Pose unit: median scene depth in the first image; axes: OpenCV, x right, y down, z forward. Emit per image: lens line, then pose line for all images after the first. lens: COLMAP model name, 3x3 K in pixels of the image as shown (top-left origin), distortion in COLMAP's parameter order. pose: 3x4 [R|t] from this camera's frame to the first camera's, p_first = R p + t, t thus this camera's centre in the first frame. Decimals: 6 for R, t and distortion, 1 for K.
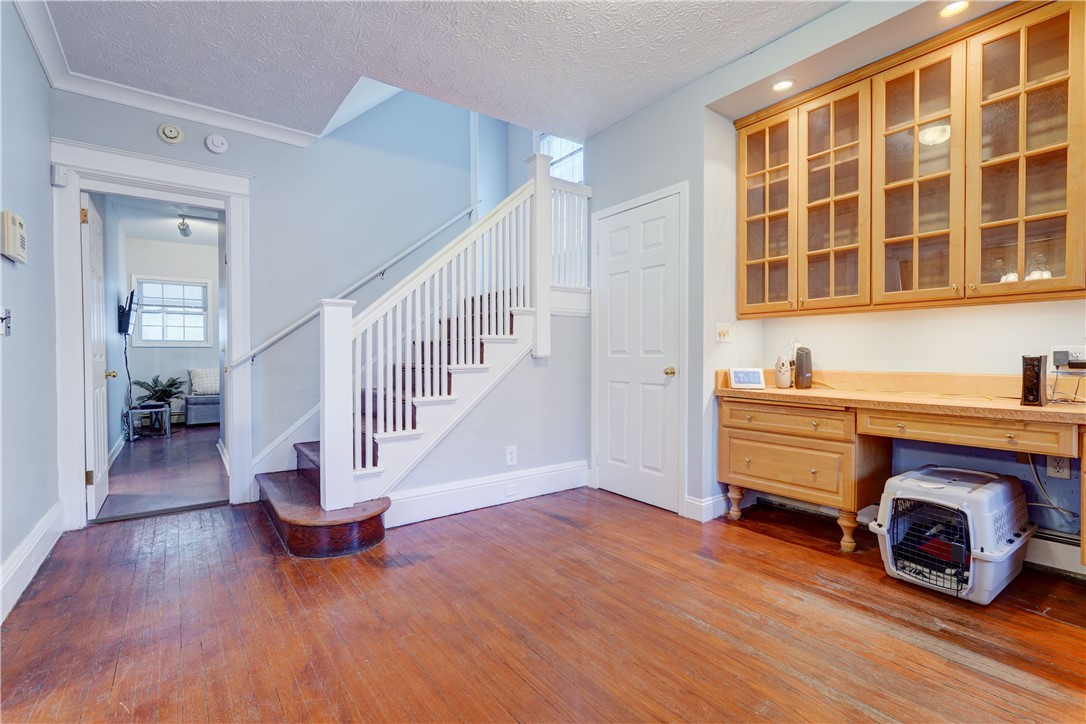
lens RADIAL K [[493.7, 0, 544.0], [0, 493.7, 364.9], [0, 0, 1]] dist [0.001062, 0.000288]
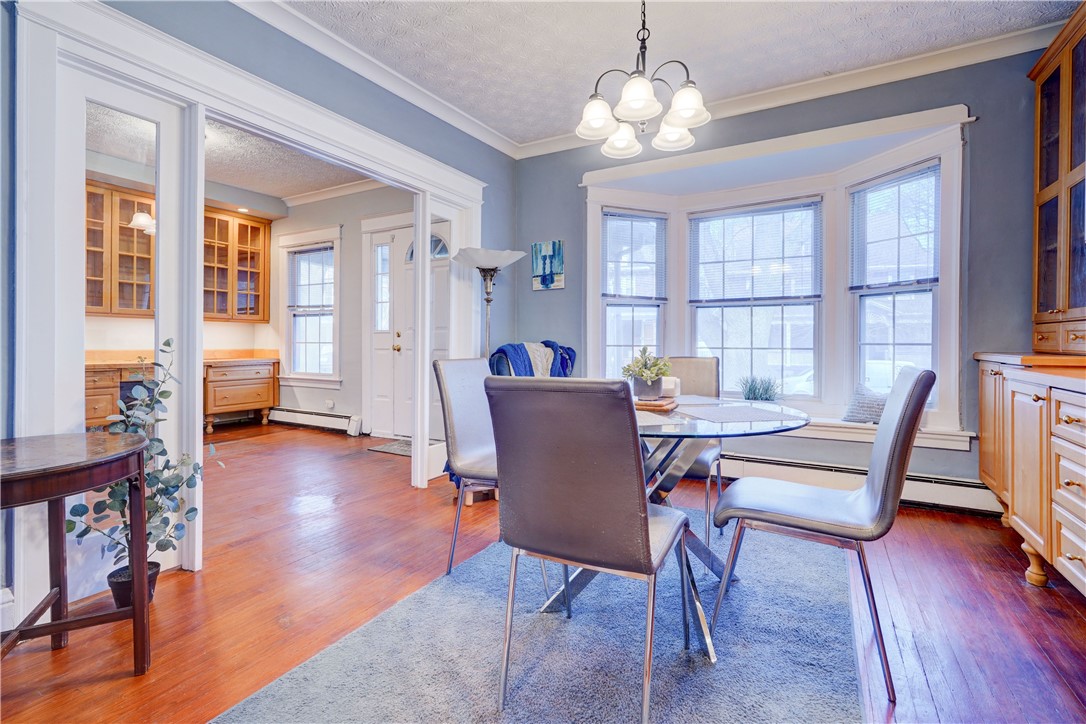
lens RADIAL K [[491.4, 0, 537.9], [0, 491.4, 343.8], [0, 0, 1]] dist [-0.002368, -0.000165]
pose [[-0.388256, -0.002309, 0.921549, -1.629682], [0.006208, 0.999968, 0.005121, -0.006597], [-0.921531, 0.007709, -0.388229, 0.242437]]
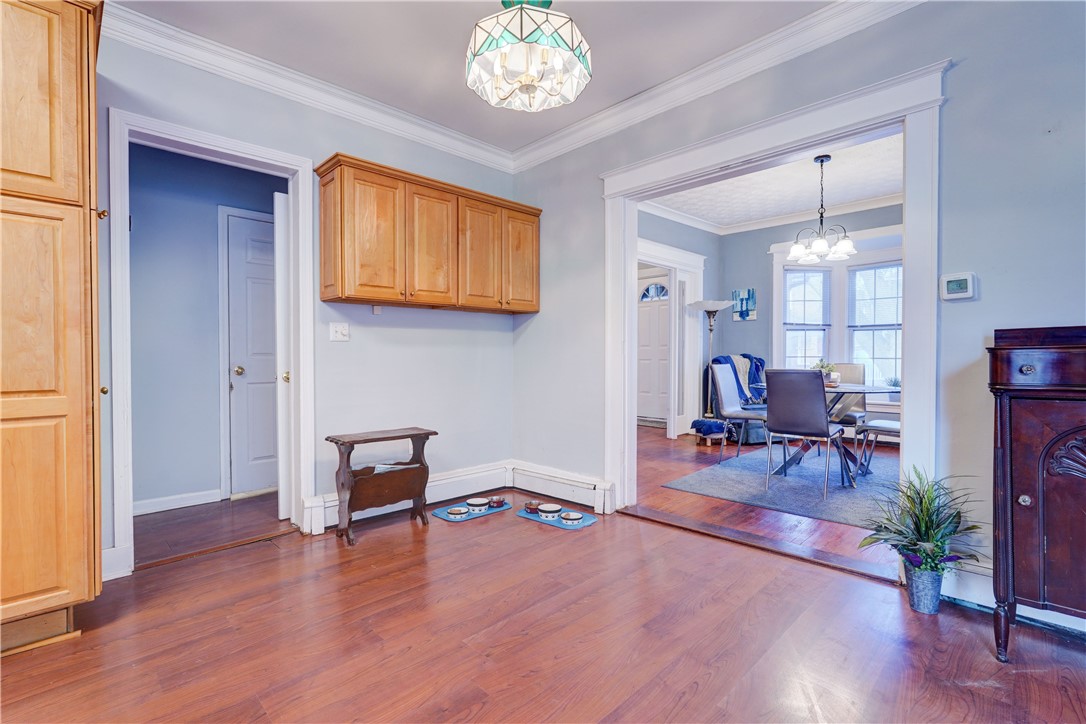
lens RADIAL K [[493.3, 0, 543.0], [0, 493.3, 362.0], [0, 0, 1]] dist [-0.000831, 0.000012]
pose [[-0.136309, -0.017808, 0.990506, -2.477615], [0.012415, 0.999729, 0.019682, -0.028198], [-0.990589, 0.014980, -0.136051, 0.925809]]
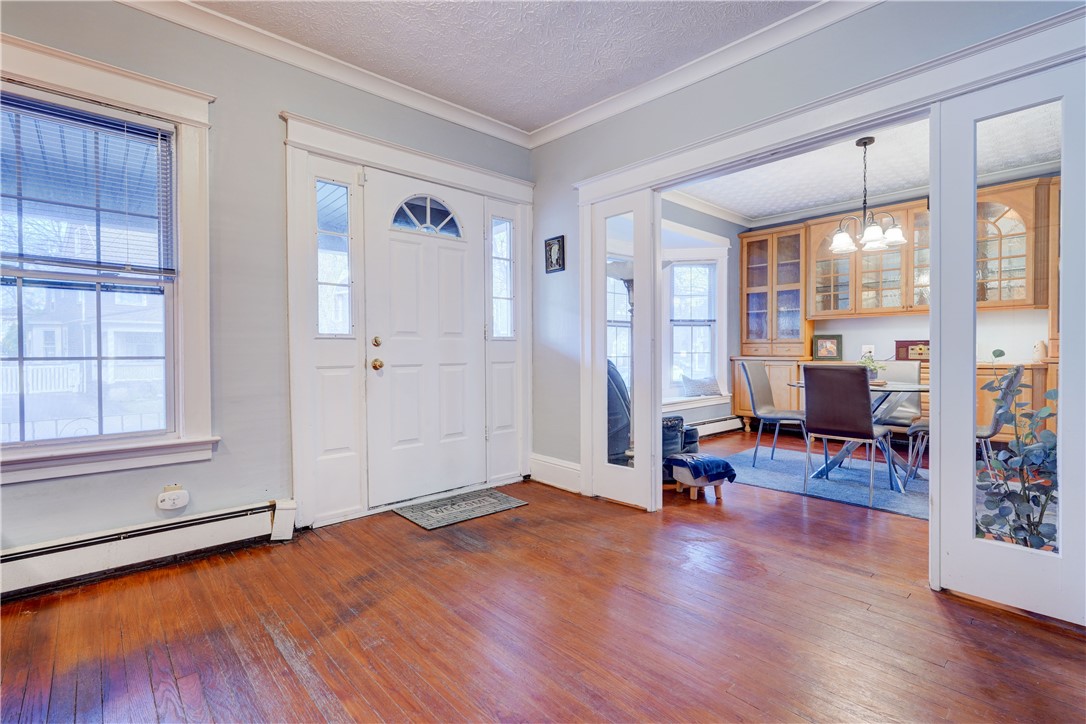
lens RADIAL K [[508.9, 0, 545.4], [0, 508.9, 353.7], [0, 0, 1]] dist [-0.000848, 0.000008]
pose [[-0.995609, 0.000678, -0.093604, 0.063384], [-0.000860, 0.999865, 0.016390, -0.028893], [0.093602, 0.016399, -0.995475, 1.249058]]
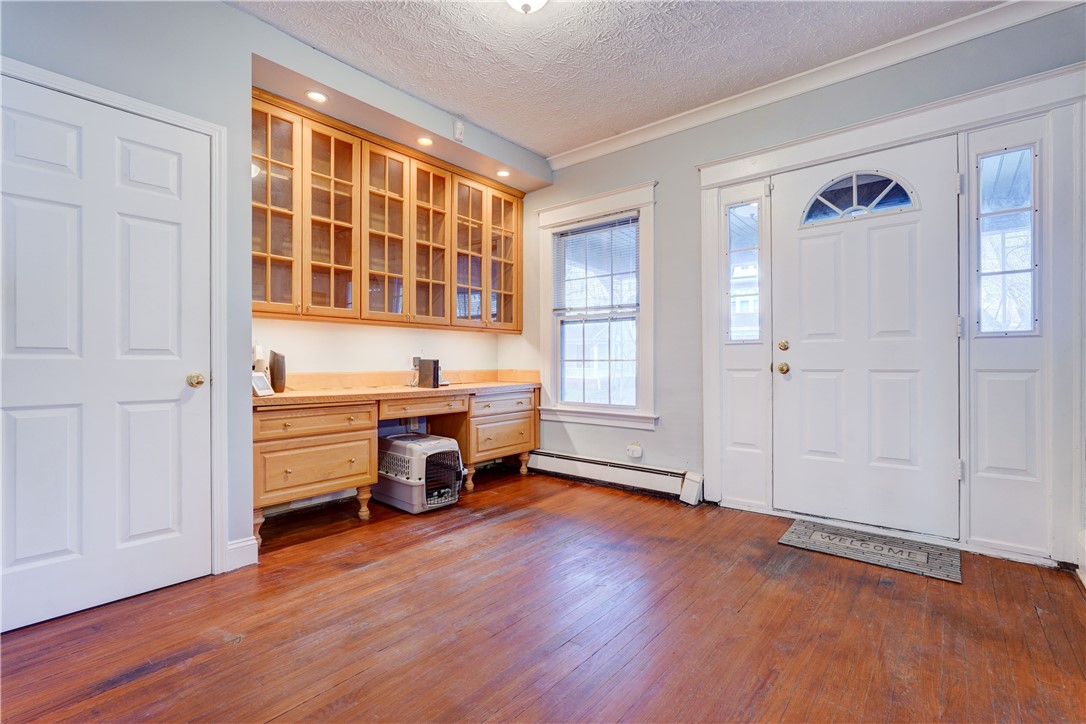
lens RADIAL K [[493.3, 0, 543.0], [0, 493.3, 362.0], [0, 0, 1]] dist [-0.000831, 0.000012]
pose [[-0.227100, -0.002964, 0.973867, -0.665750], [0.013235, 0.999894, 0.006130, -0.013023], [-0.973782, 0.014282, -0.227036, 0.829197]]
